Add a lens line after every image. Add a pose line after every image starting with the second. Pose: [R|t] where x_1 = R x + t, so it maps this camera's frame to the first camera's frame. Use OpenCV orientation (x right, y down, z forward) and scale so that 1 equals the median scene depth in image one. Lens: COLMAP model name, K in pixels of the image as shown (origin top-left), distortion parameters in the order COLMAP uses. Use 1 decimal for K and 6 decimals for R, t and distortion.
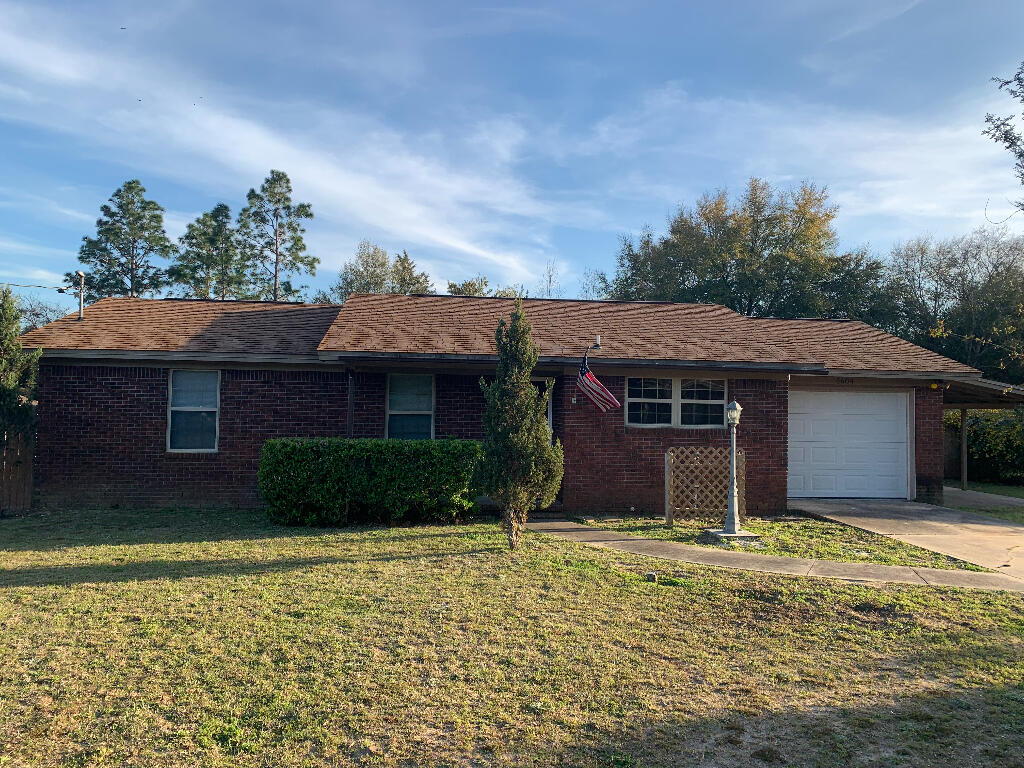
lens RADIAL K [[787.7, 0, 511.9], [0, 787.7, 384.7], [0, 0, 1]] dist [-0.037365, -0.004020]
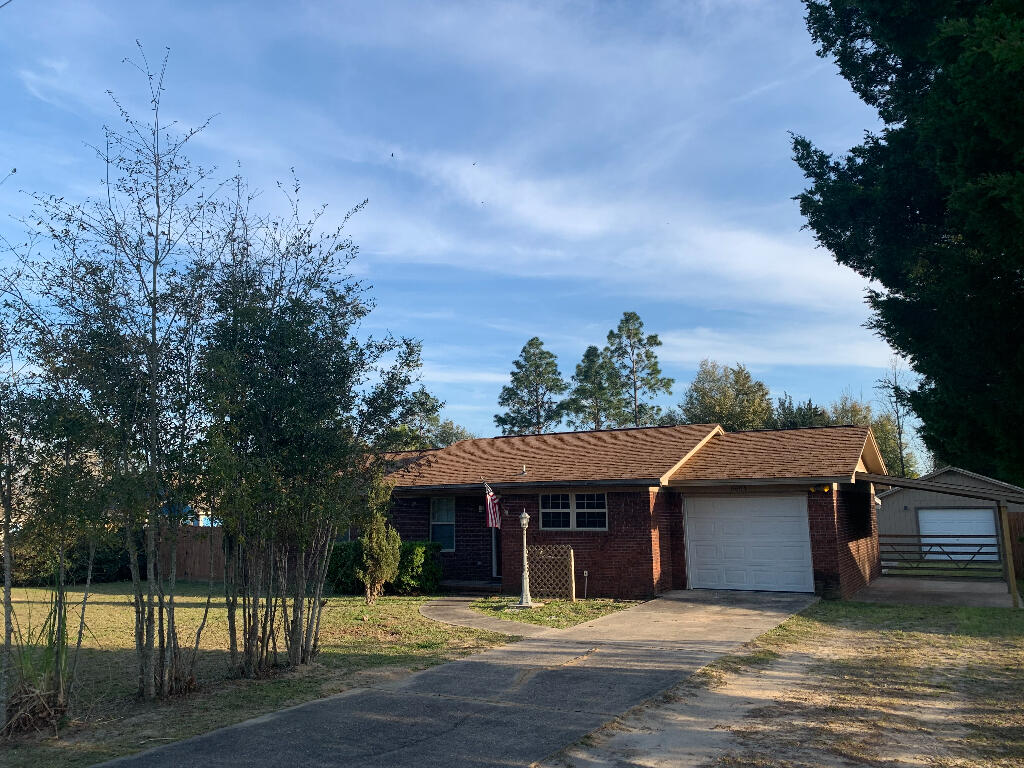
lens RADIAL K [[778.4, 0, 516.9], [0, 778.4, 380.1], [0, 0, 1]] dist [0.049496, -0.046441]
pose [[0.800632, -0.134002, -0.583980, 0.240863], [0.055394, 0.987050, -0.150546, -0.001031], [0.596591, 0.088182, 0.797686, -0.039872]]
